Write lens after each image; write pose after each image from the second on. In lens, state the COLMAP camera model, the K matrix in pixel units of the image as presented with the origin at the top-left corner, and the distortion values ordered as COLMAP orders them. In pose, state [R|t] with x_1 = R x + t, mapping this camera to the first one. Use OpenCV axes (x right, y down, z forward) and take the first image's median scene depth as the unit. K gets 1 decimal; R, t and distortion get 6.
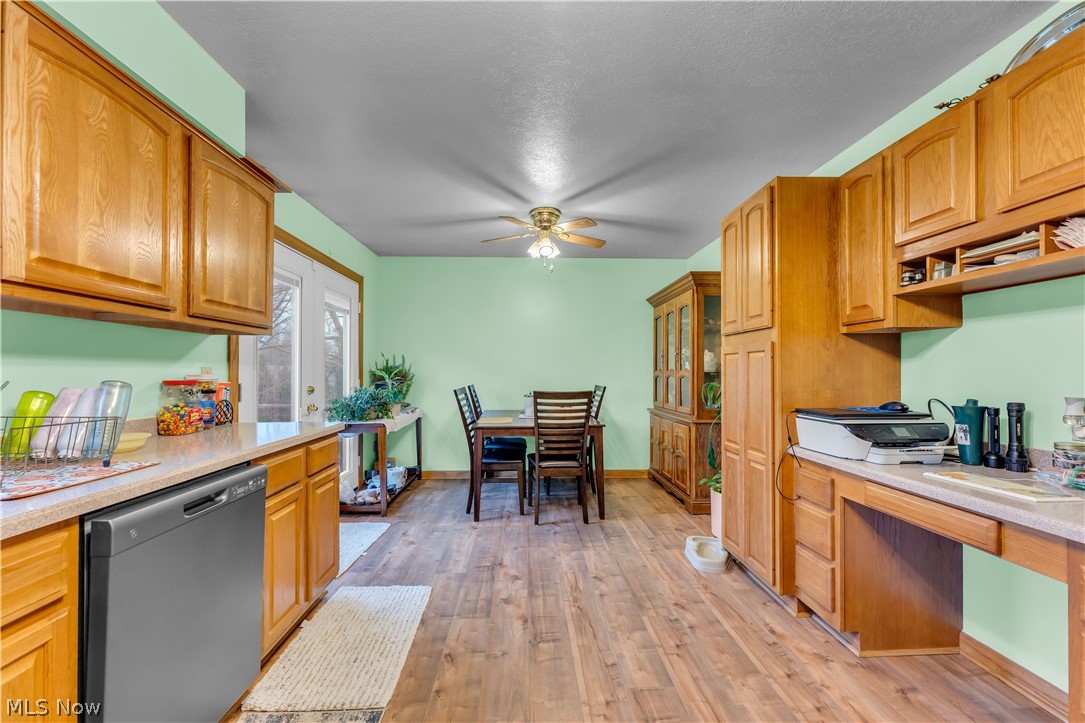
lens RADIAL K [[439.7, 0, 544.1], [0, 439.7, 366.9], [0, 0, 1]] dist [-0.001929, -0.000453]
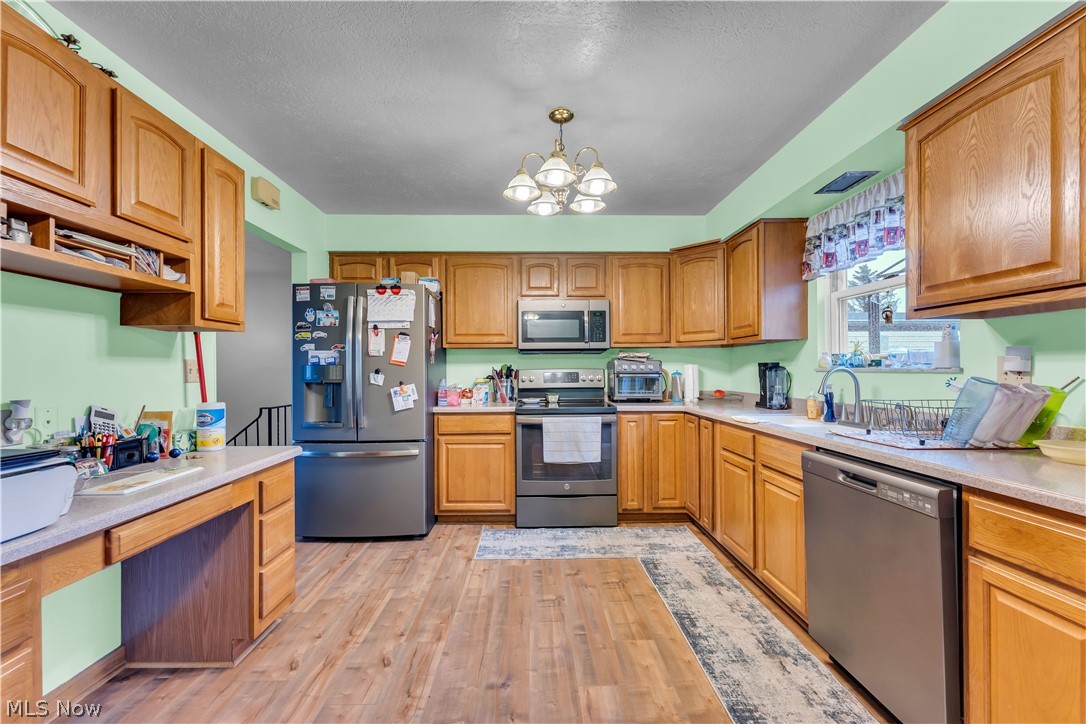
lens RADIAL K [[440.1, 0, 535.7], [0, 440.1, 369.3], [0, 0, 1]] dist [-0.001929, -0.000453]
pose [[-0.999325, 0.004884, 0.036423, 0.032643], [0.004493, 0.999931, -0.010828, 0.015921], [-0.036474, -0.010657, -0.999278, 1.609355]]
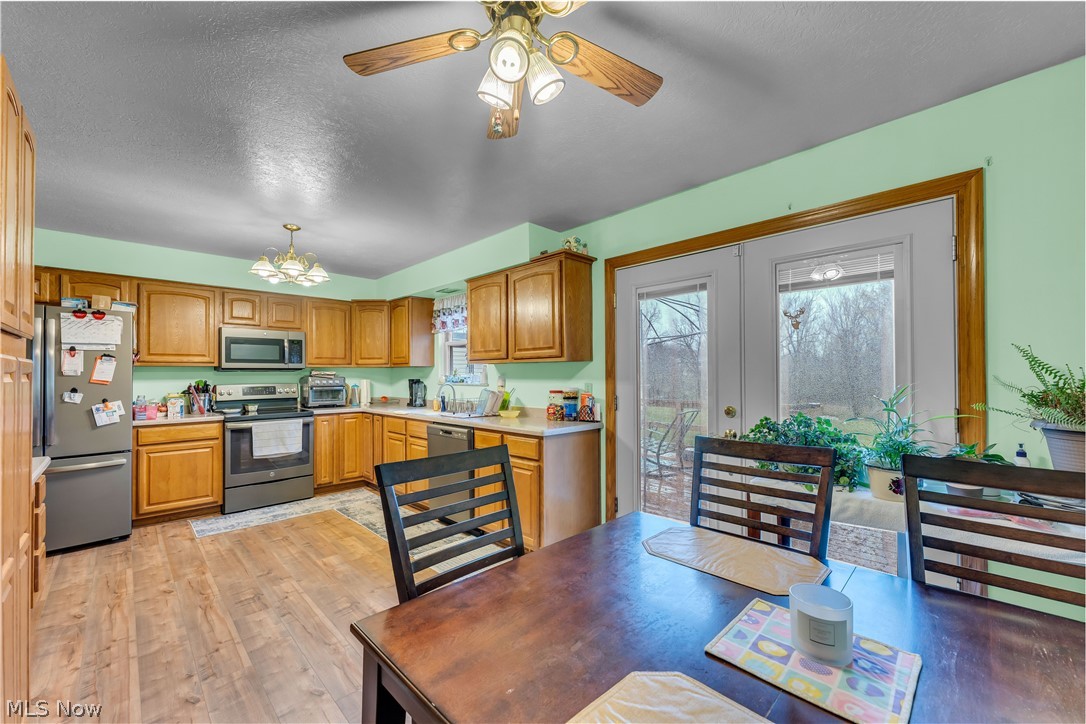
lens RADIAL K [[440.1, 0, 542.5], [0, 440.1, 369.5], [0, 0, 1]] dist [-0.001929, -0.000453]
pose [[-0.751060, -0.001643, -0.660232, 0.456186], [0.012873, 0.999770, -0.017133, -0.027943], [0.660109, -0.021367, -0.750866, 2.575477]]
